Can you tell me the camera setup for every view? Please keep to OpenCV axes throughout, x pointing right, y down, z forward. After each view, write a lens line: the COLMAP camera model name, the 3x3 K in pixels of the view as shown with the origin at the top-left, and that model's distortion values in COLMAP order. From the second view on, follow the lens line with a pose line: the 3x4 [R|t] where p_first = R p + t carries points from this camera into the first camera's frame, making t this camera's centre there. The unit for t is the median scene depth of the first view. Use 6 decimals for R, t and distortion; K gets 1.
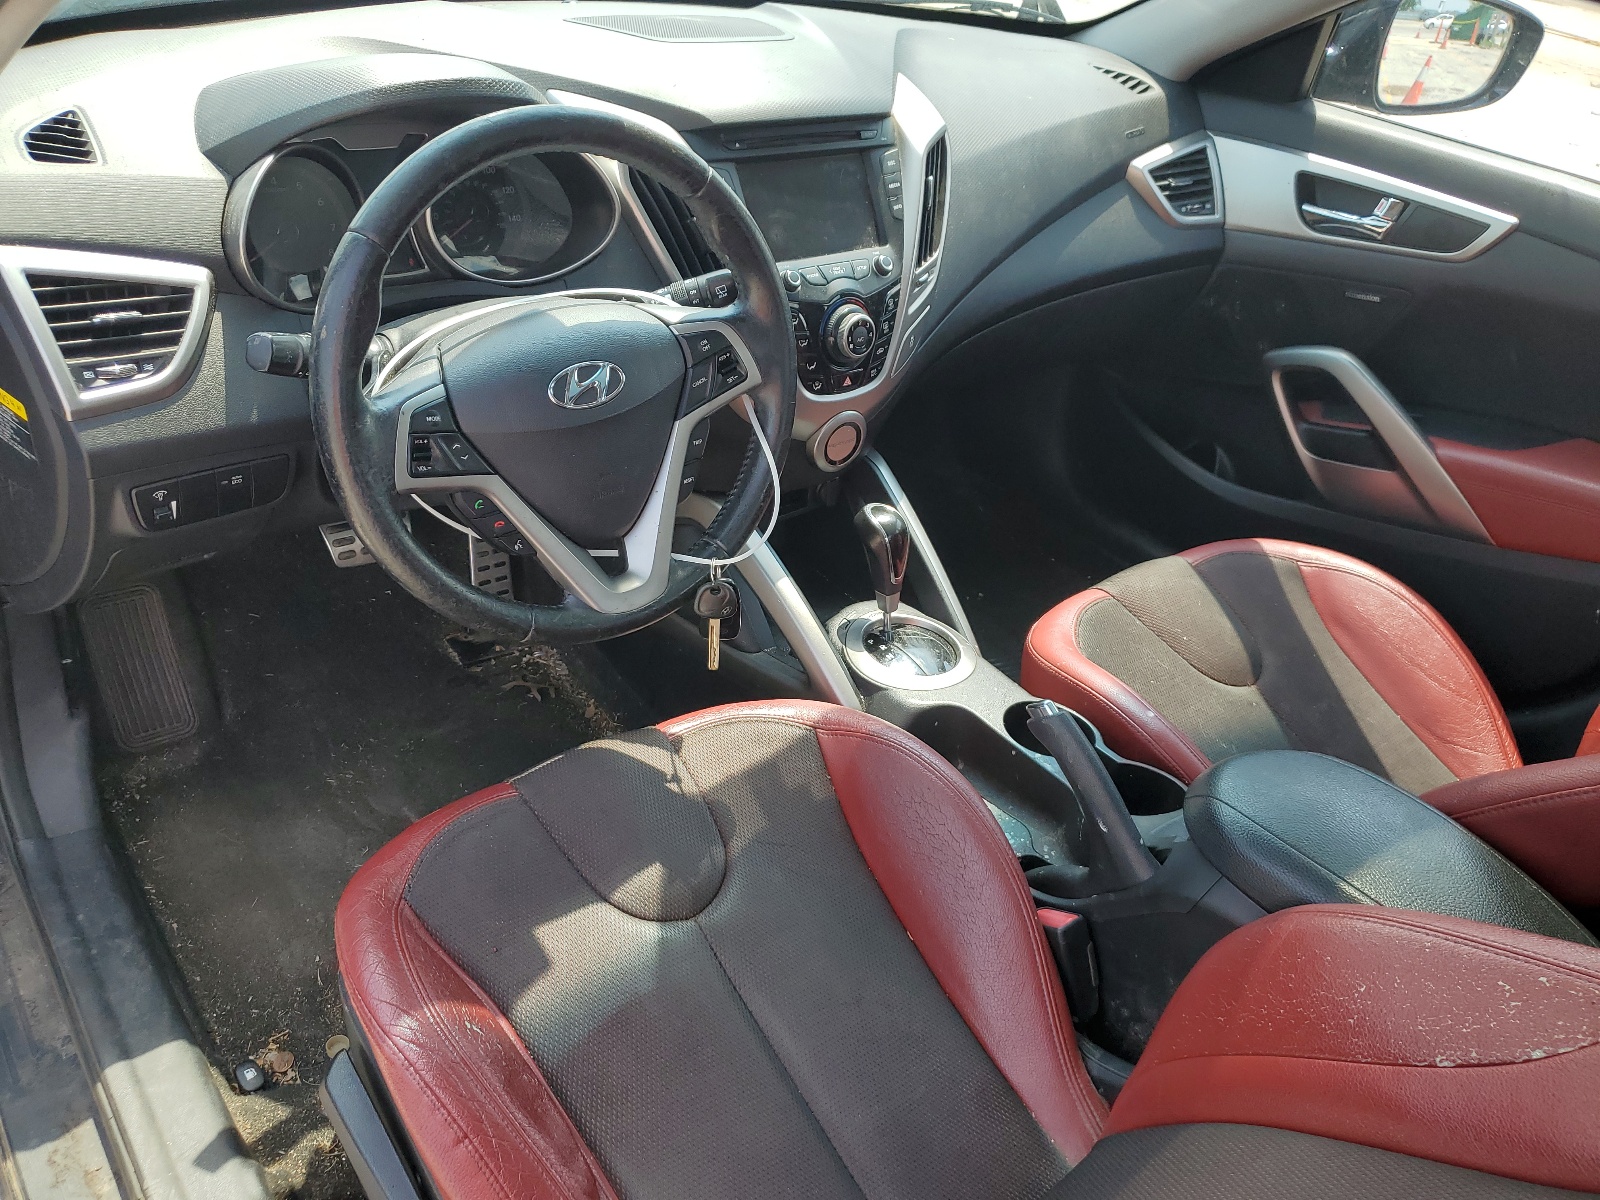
lens RADIAL K [[1264.1, 0, 795.9], [0, 1264.1, 598.2], [0, 0, 1]] dist [0.008574, -0.003175]
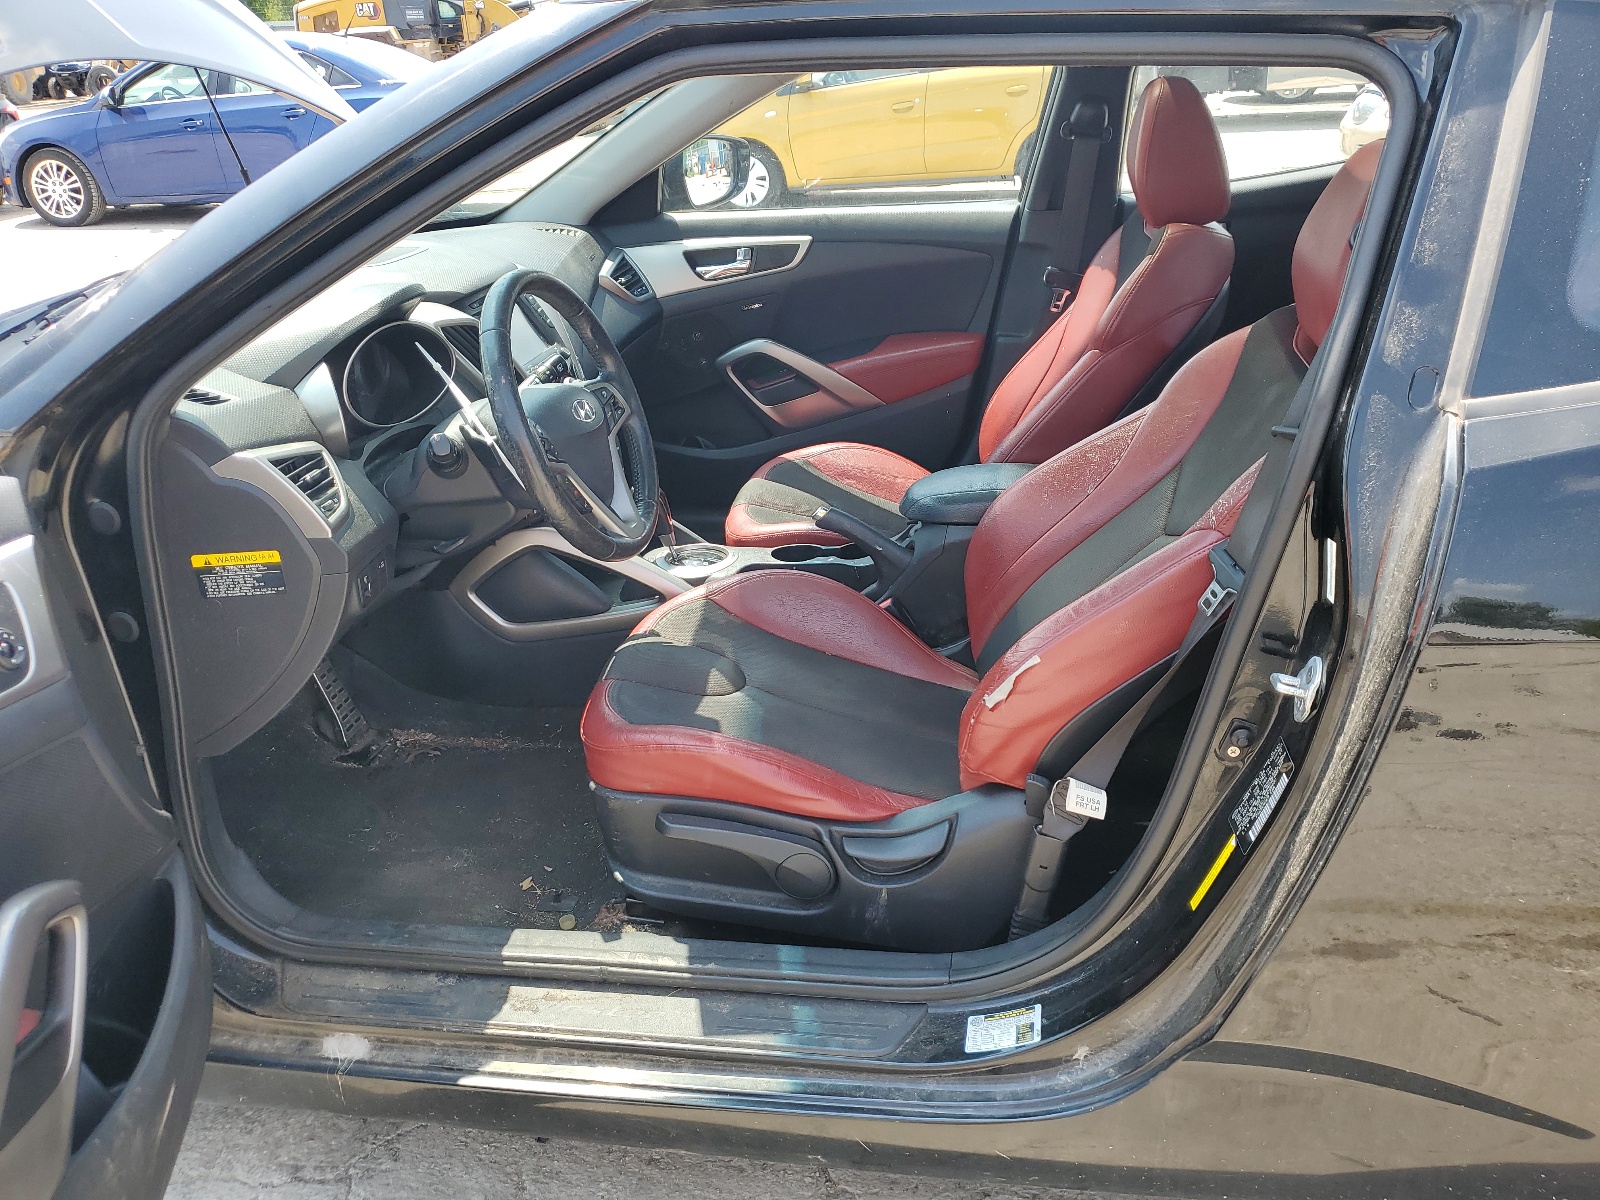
lens RADIAL K [[1264.1, 0, 795.9], [0, 1264.1, 598.2], [0, 0, 1]] dist [0.008574, -0.003175]
pose [[0.720749, -0.415196, 0.555097, -0.618181], [0.494617, 0.869076, 0.007823, 0.114242], [-0.485669, 0.268922, 0.831749, -0.320594]]
